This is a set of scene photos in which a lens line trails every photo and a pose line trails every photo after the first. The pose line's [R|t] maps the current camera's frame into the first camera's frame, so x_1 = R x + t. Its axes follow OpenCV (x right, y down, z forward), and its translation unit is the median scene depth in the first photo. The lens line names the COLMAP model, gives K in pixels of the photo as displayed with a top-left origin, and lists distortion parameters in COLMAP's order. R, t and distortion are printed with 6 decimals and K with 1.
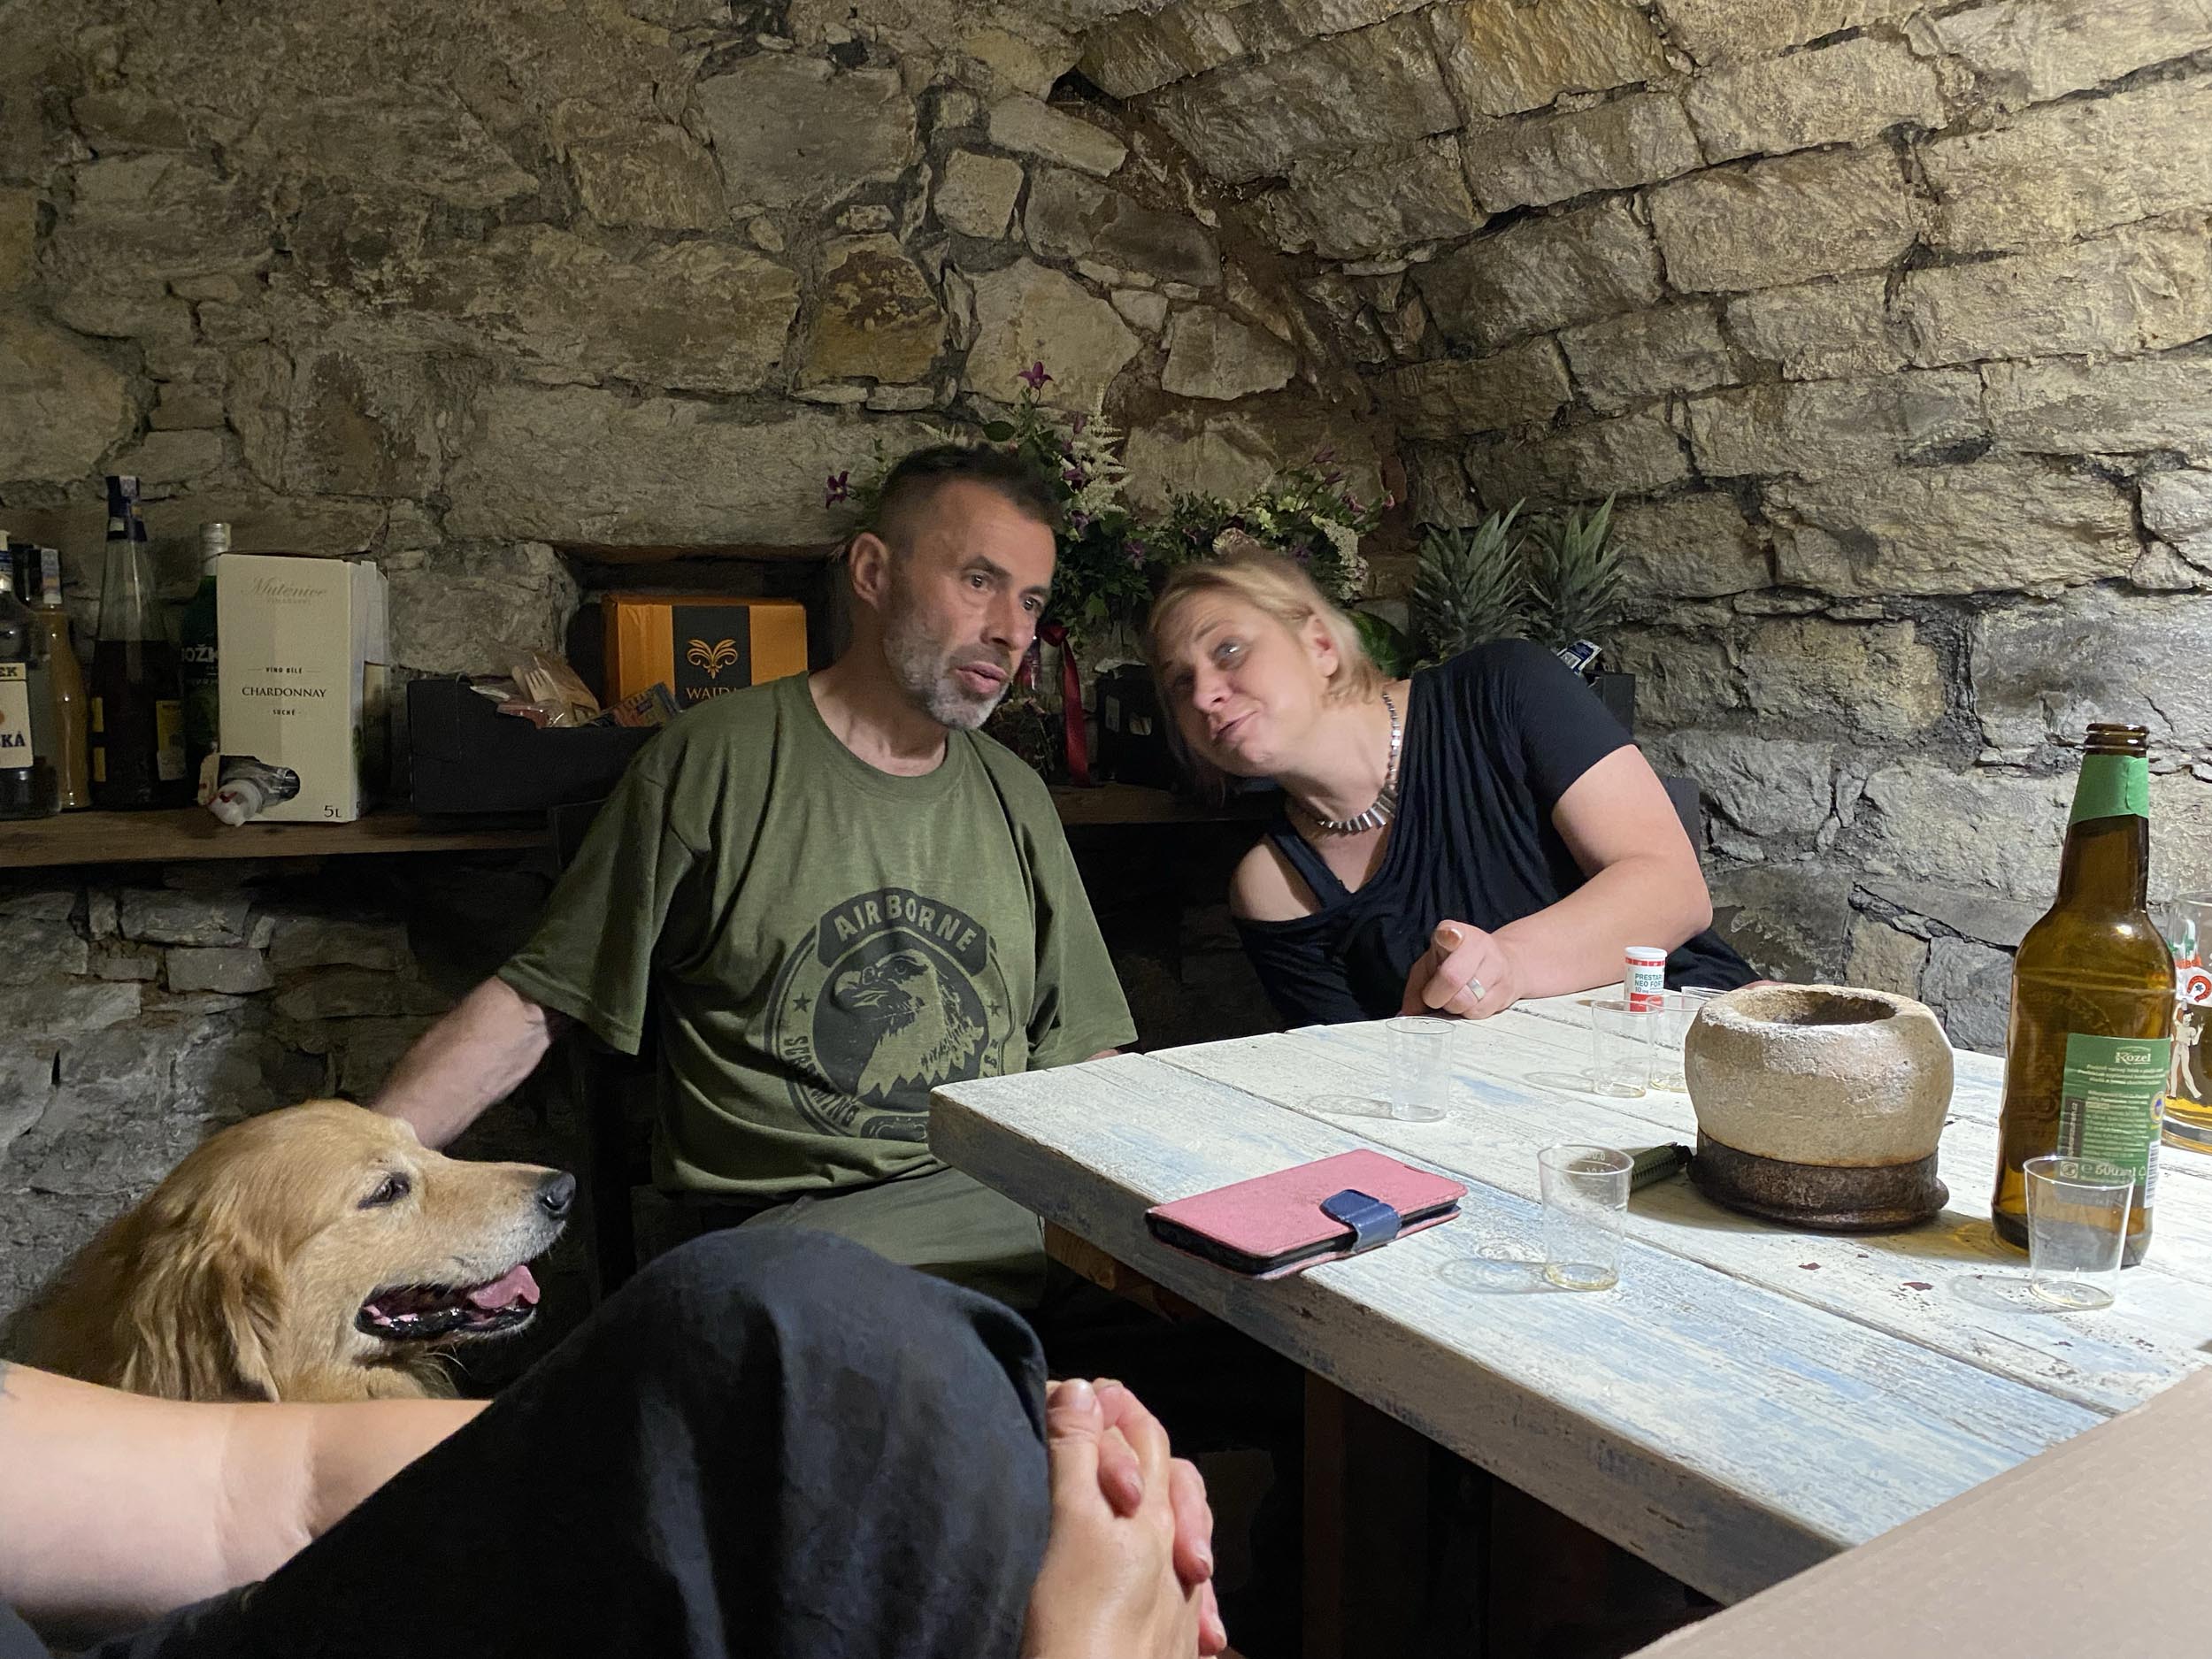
lens RADIAL K [[1672.7, 0, 1112.9], [0, 1672.7, 835.4], [0, 0, 1]] dist [0.024337, -0.031213]
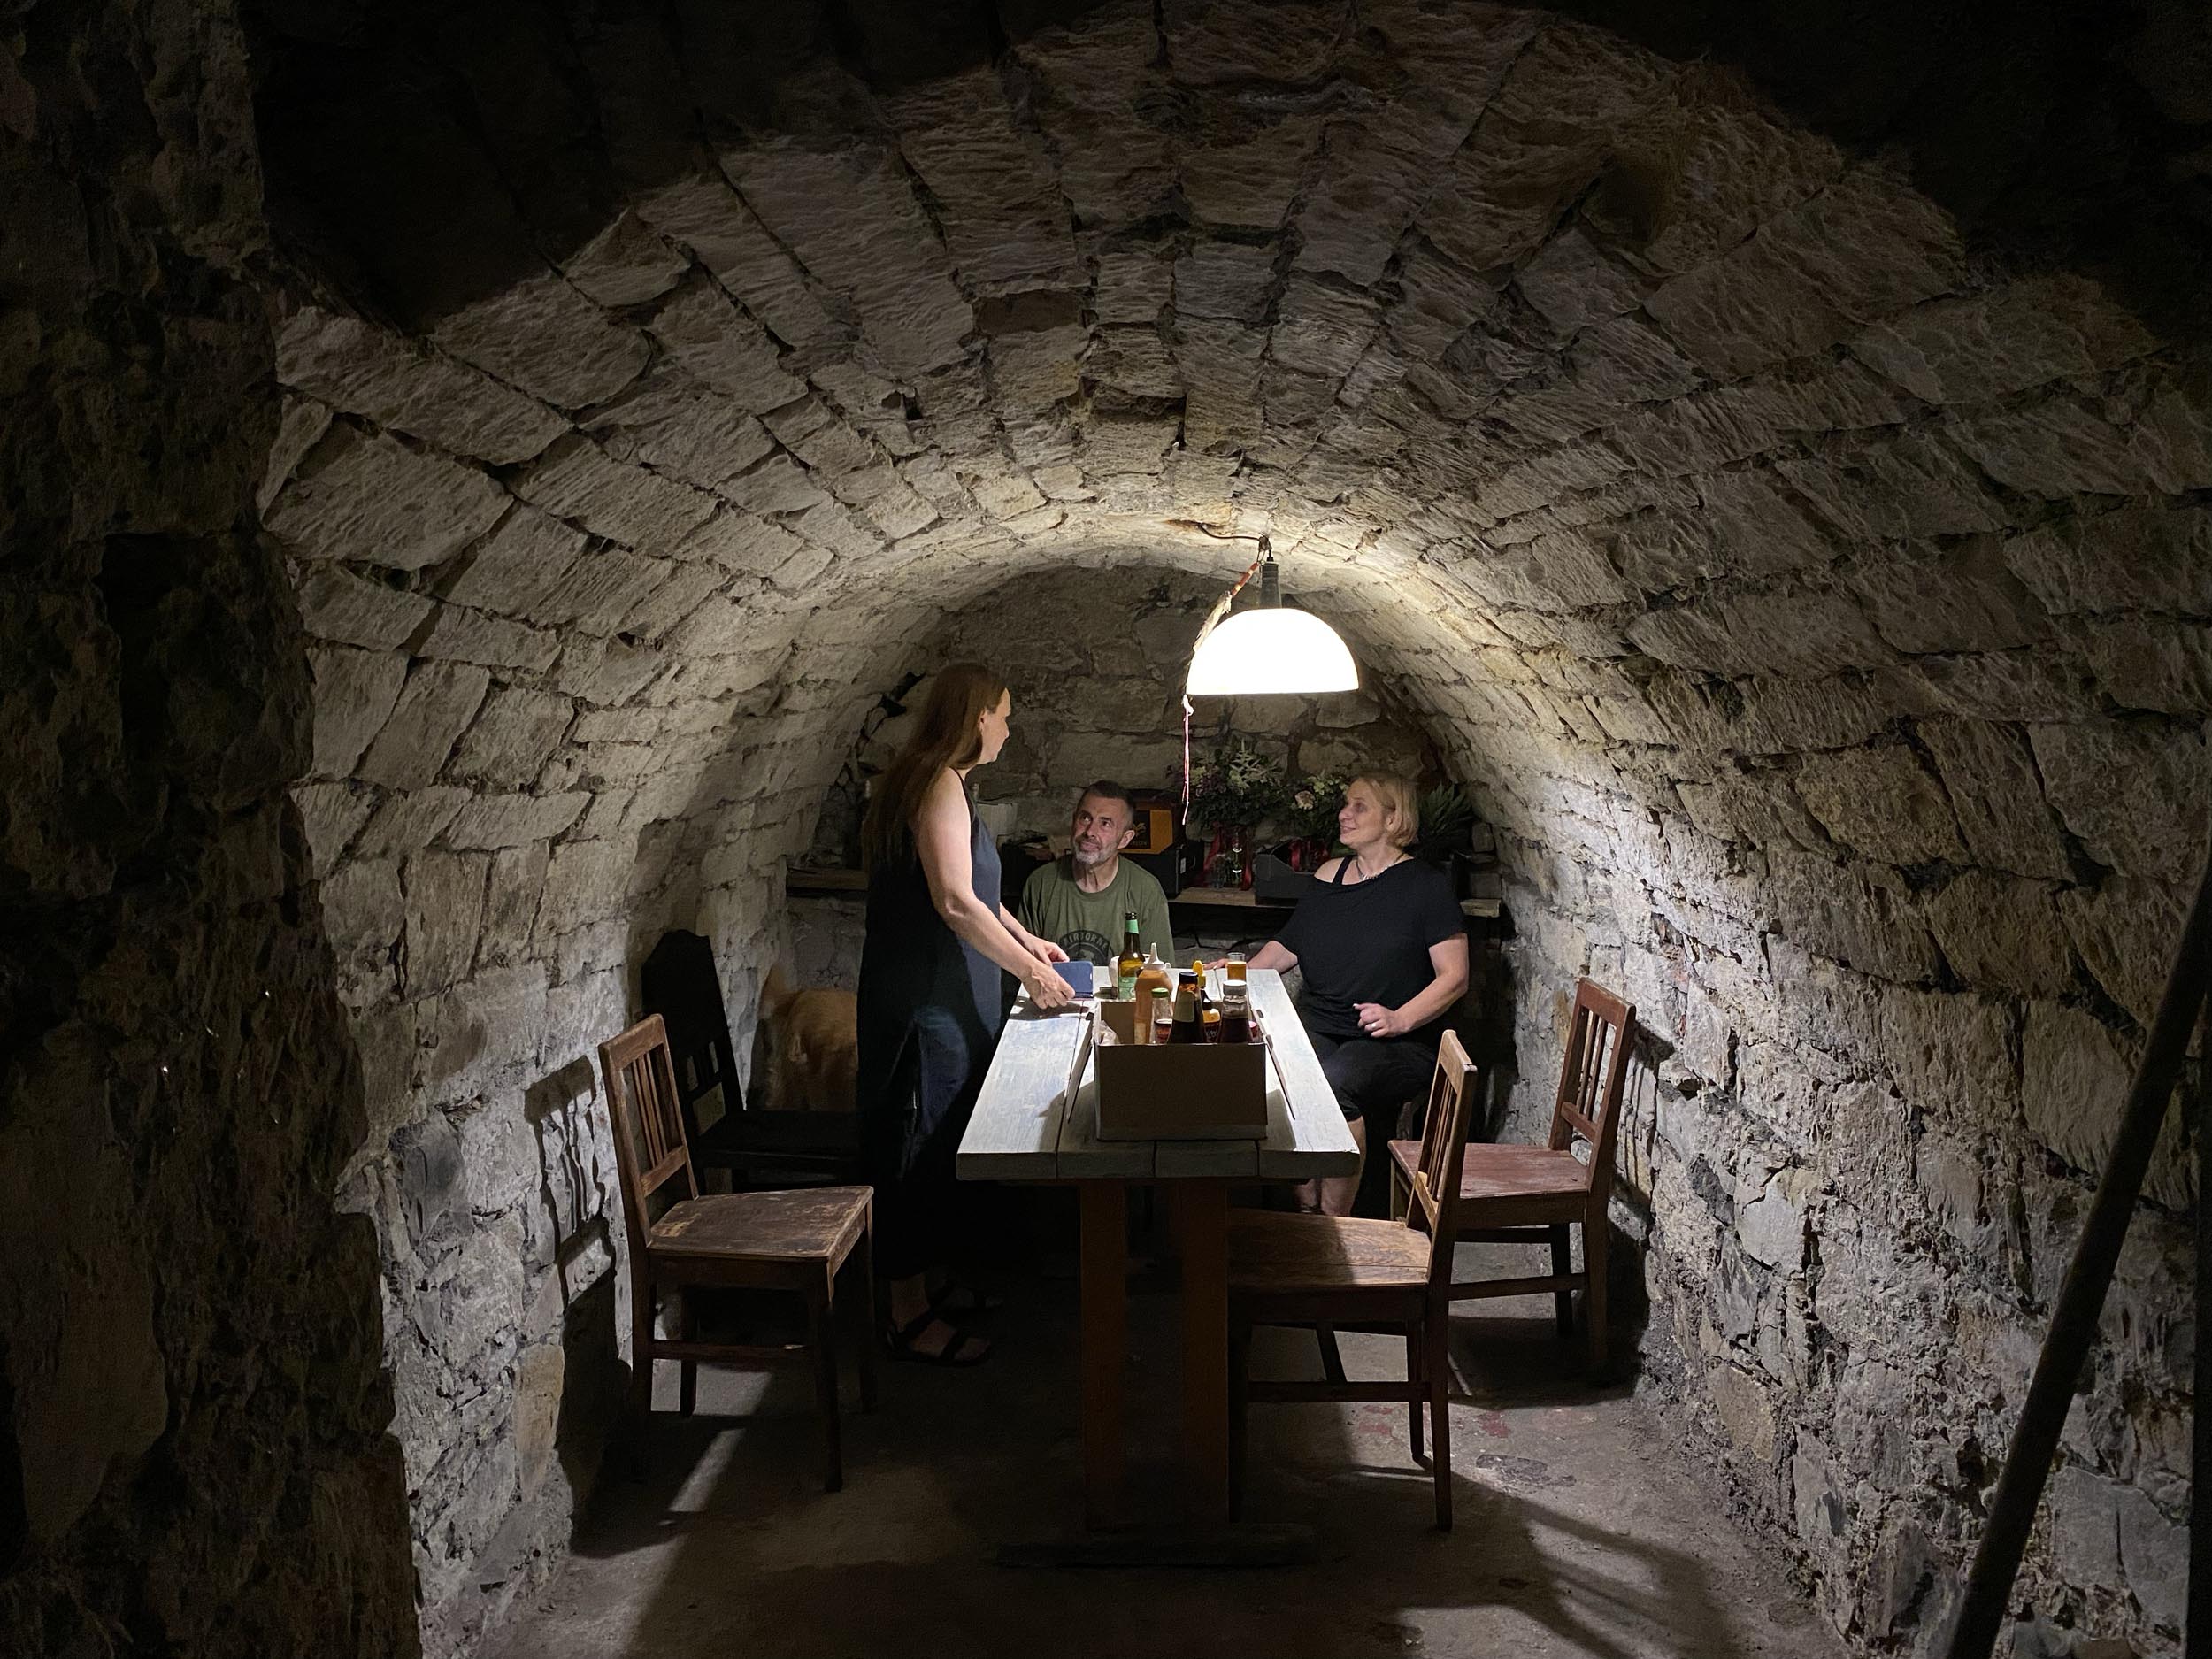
lens RADIAL K [[1672.7, 0, 1107.4], [0, 1672.7, 828.0], [0, 0, 1]] dist [0.024337, -0.031213]
pose [[0.826779, 0.068189, -0.558379, 1.449192], [-0.058611, 0.997665, 0.035050, -0.238226], [0.559466, 0.003748, 0.828845, -1.473721]]
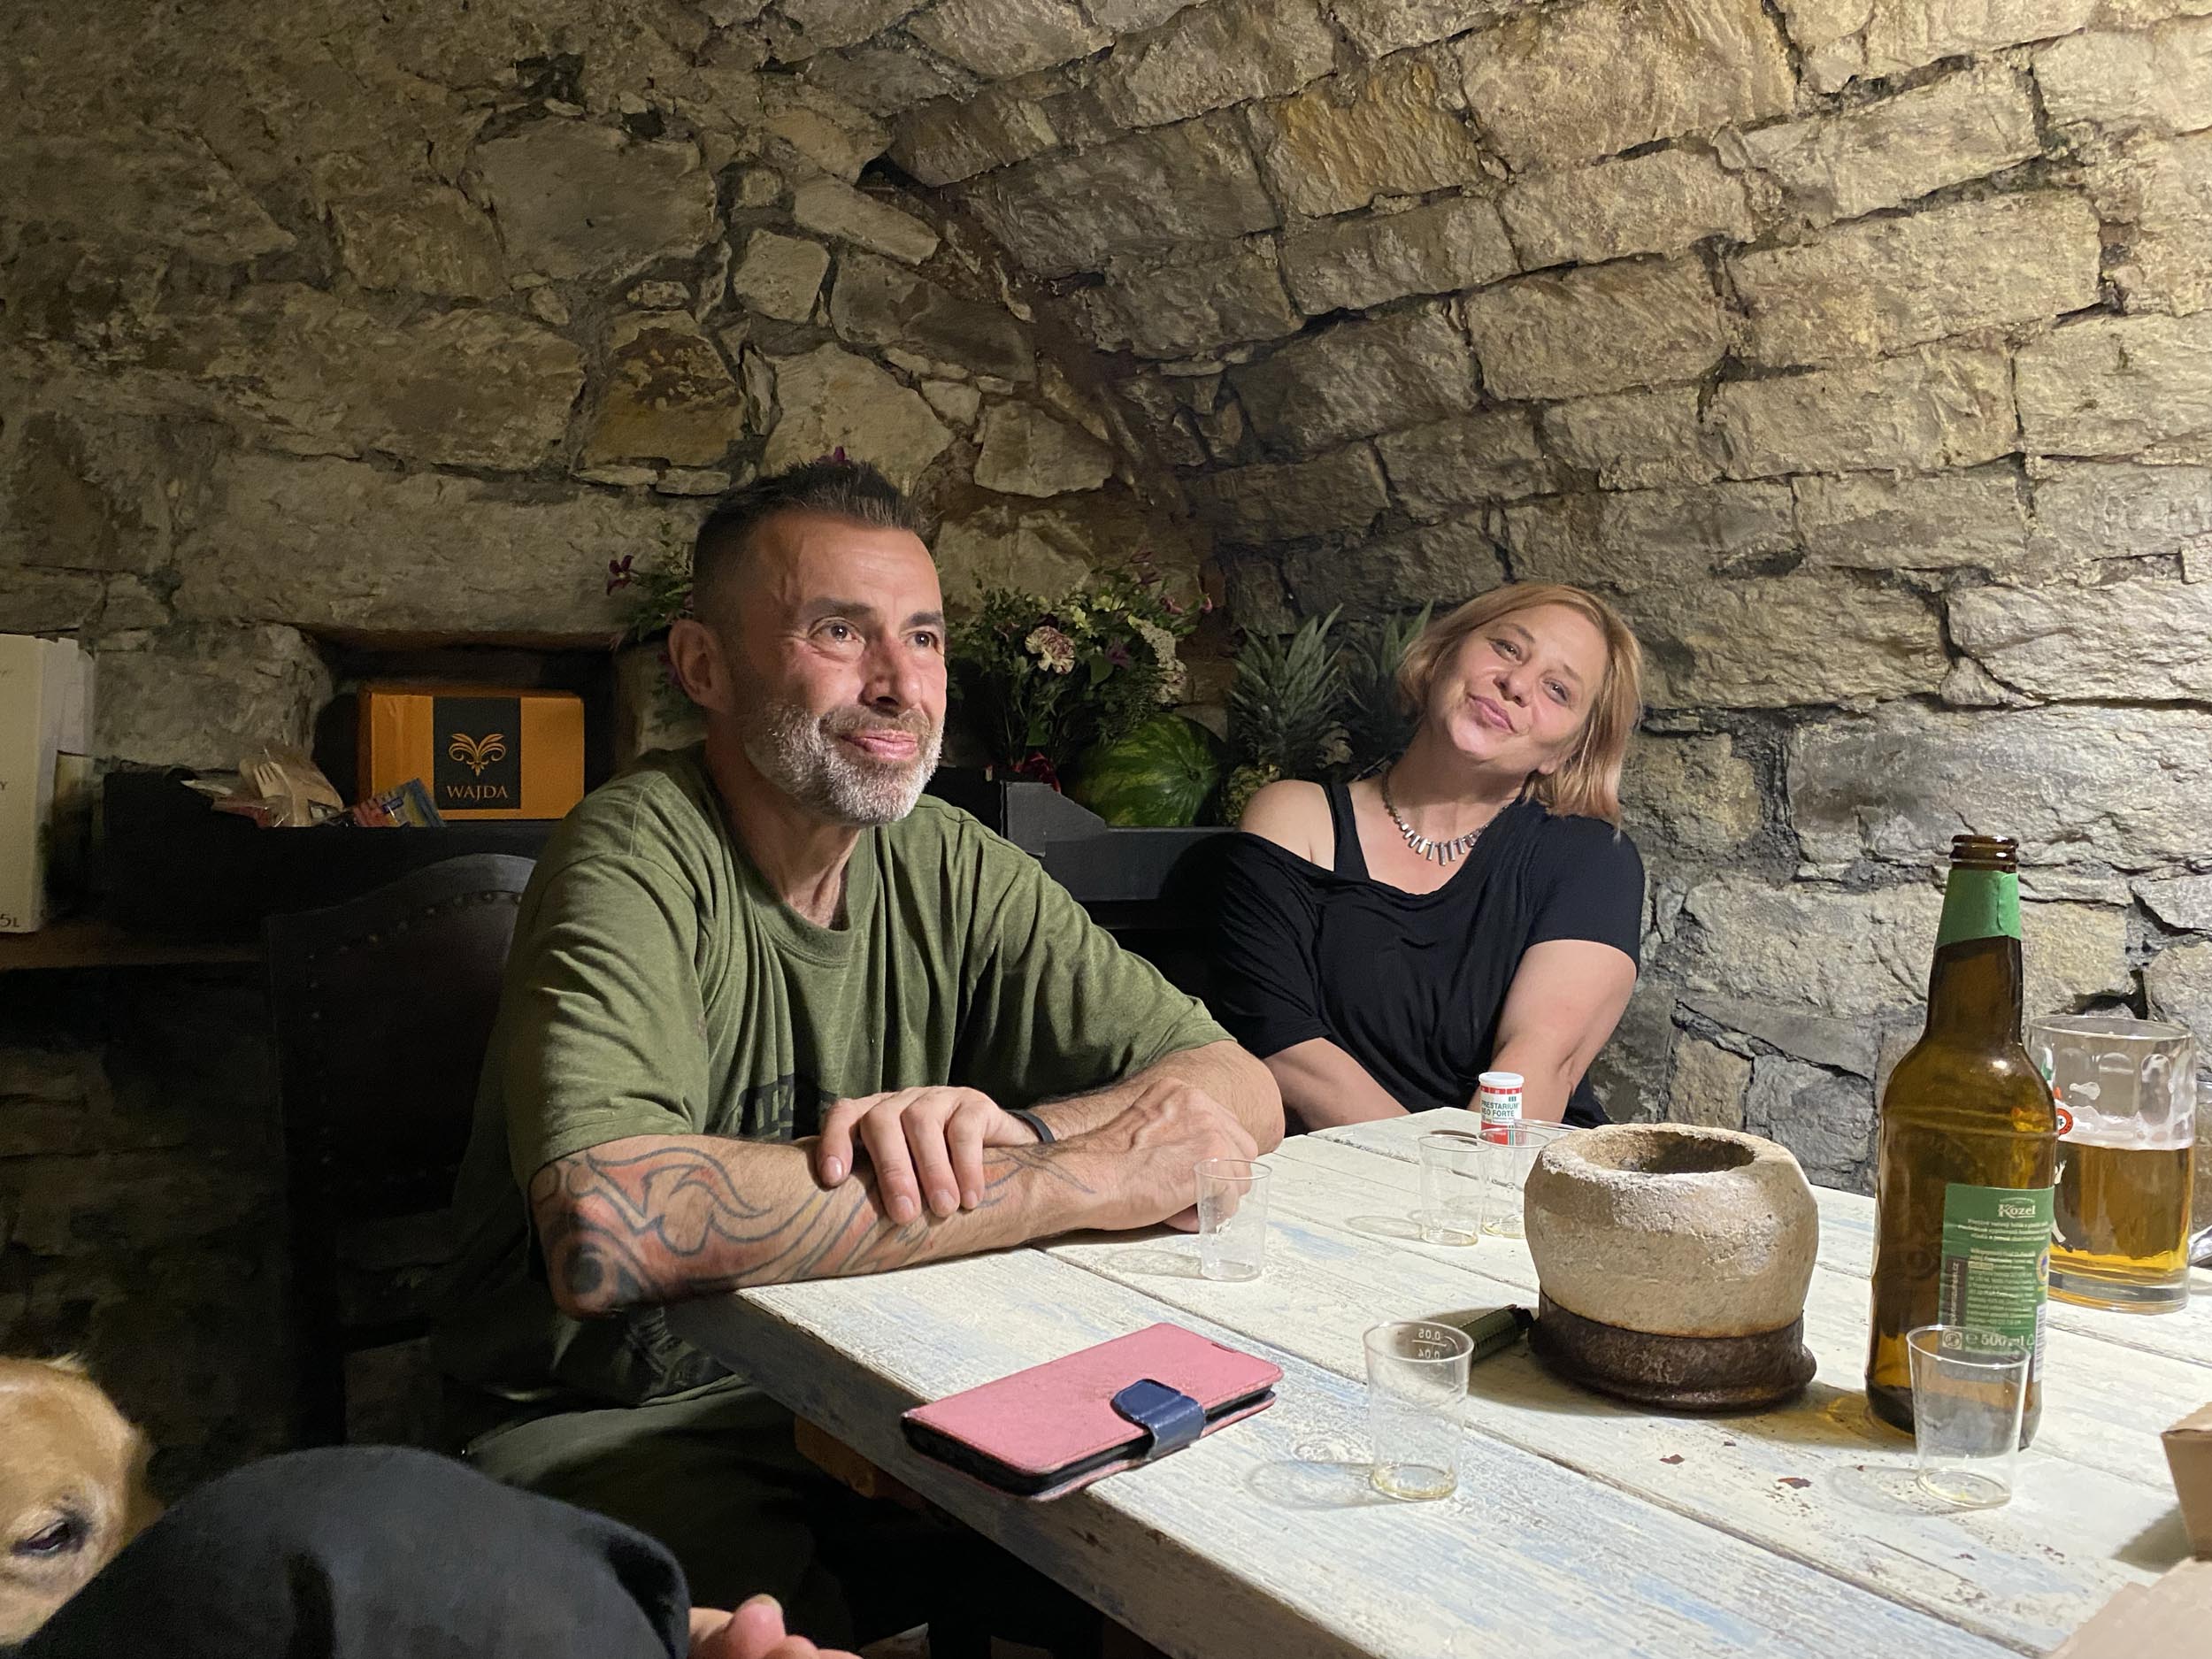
lens RADIAL K [[1672.7, 0, 1121.0], [0, 1672.7, 838.0], [0, 0, 1]] dist [0.024337, -0.031213]
pose [[0.994207, 0.009129, 0.107094, 0.015230], [-0.002315, 0.997974, -0.063576, -0.002828], [-0.107457, 0.062960, 0.992214, 0.062283]]
